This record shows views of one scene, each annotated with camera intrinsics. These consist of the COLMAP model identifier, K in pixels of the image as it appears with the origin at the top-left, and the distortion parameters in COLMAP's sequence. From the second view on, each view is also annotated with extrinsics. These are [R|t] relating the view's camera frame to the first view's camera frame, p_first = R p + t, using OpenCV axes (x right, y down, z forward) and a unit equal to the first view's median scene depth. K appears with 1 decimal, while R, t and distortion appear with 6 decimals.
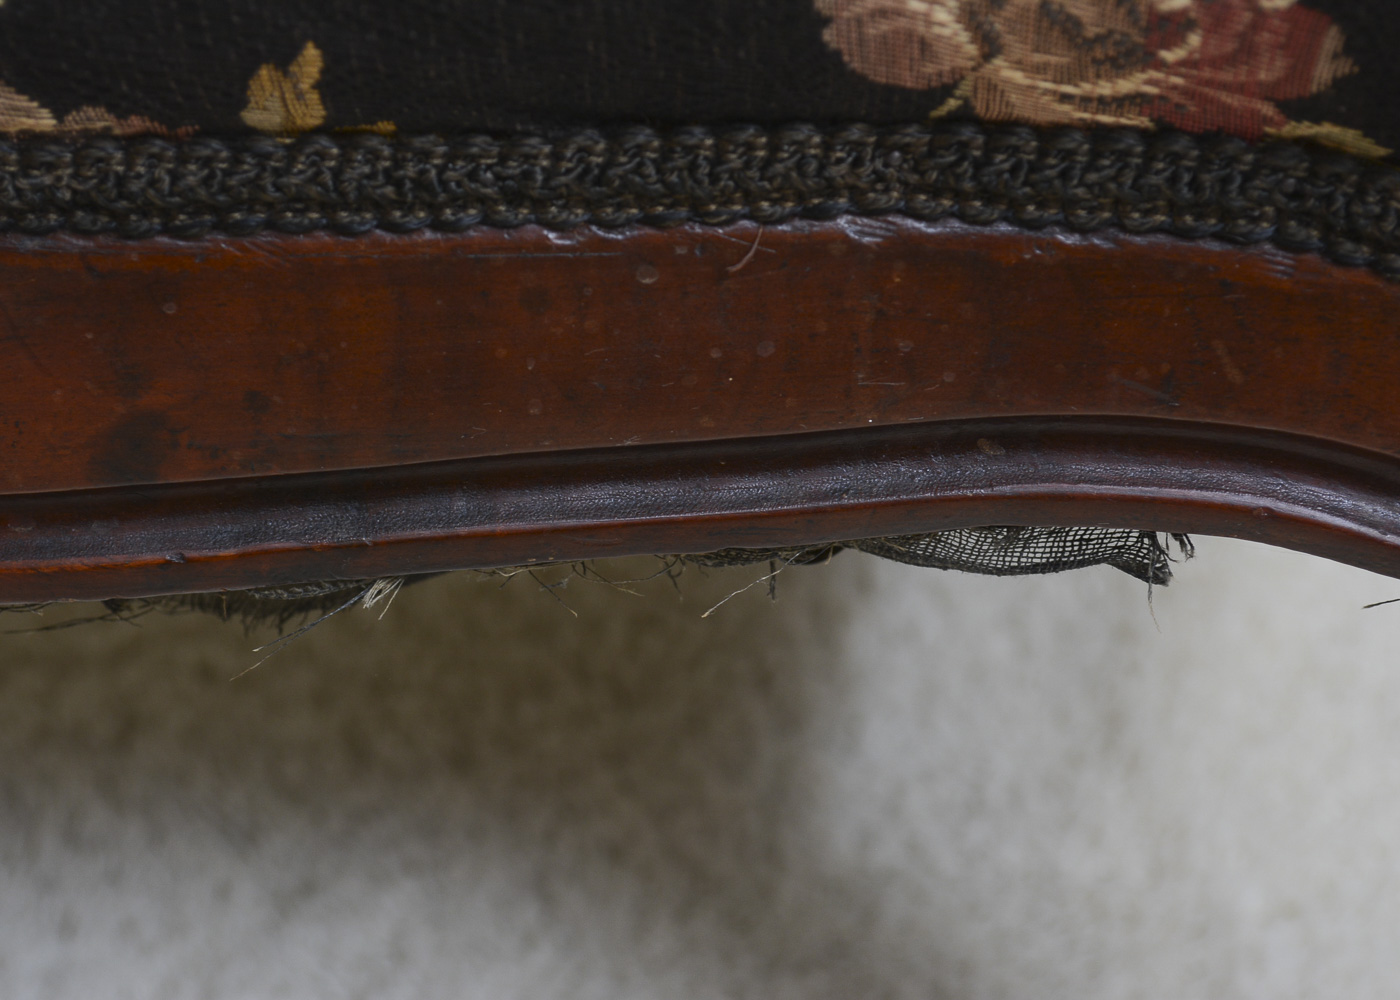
lens RADIAL K [[2936.9, 0, 705.0], [0, 2936.9, 505.8], [0, 0, 1]] dist [0.023636, 0.000000]
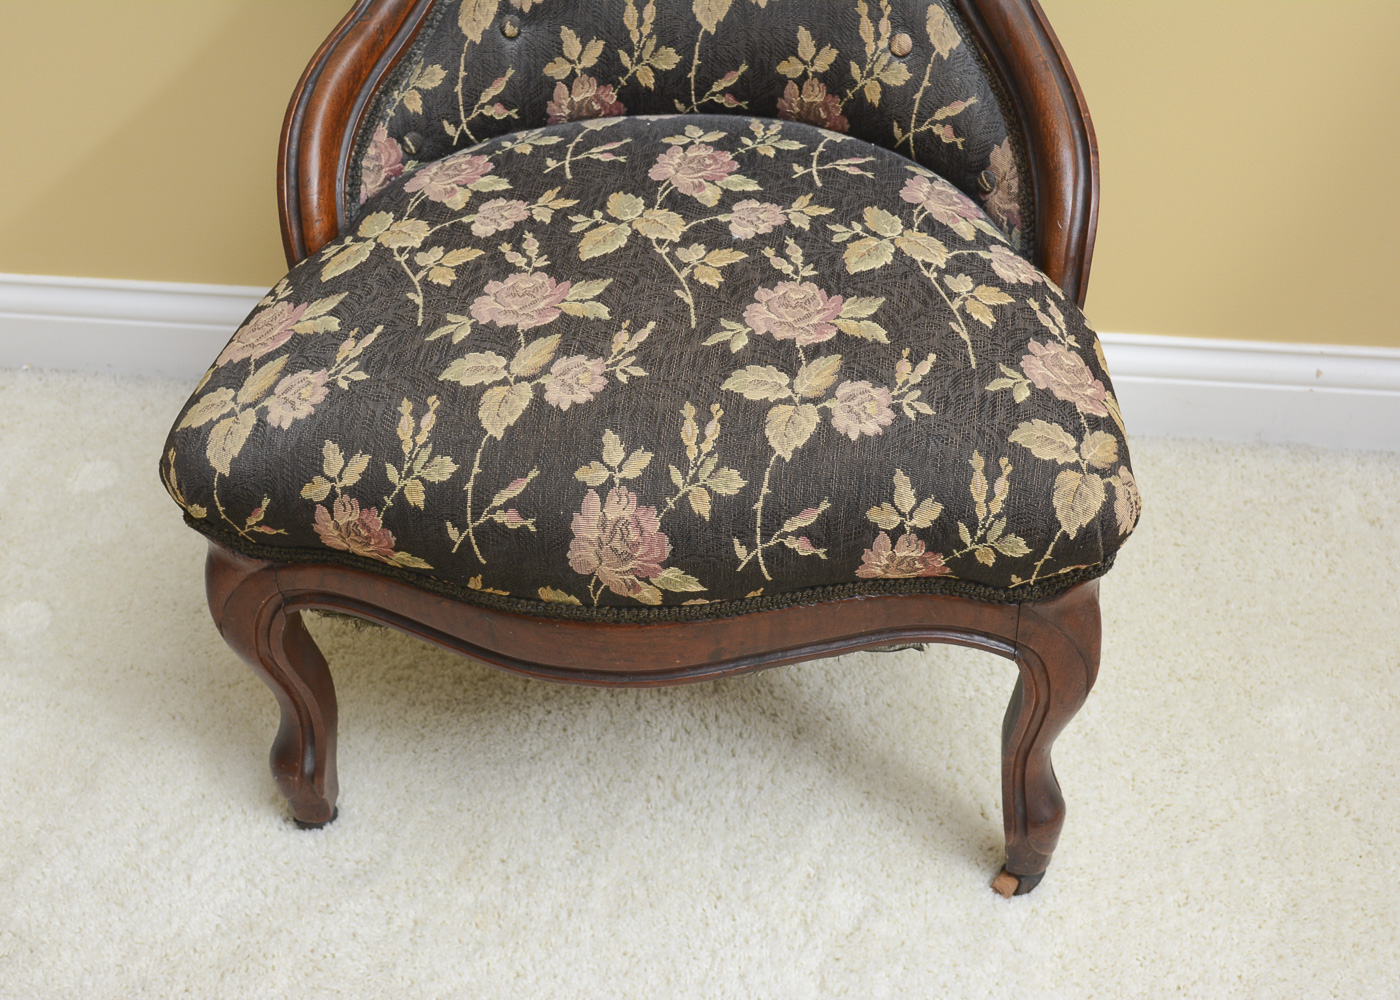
lens RADIAL K [[2102.1, 0, 701.6], [0, 2102.1, 493.6], [0, 0, 1]] dist [-0.017753, 0.000000]
pose [[0.989868, -0.115562, 0.082501, -0.509276], [0.106076, 0.988105, 0.111342, -0.723333], [-0.094387, -0.101462, 0.990352, -2.616191]]
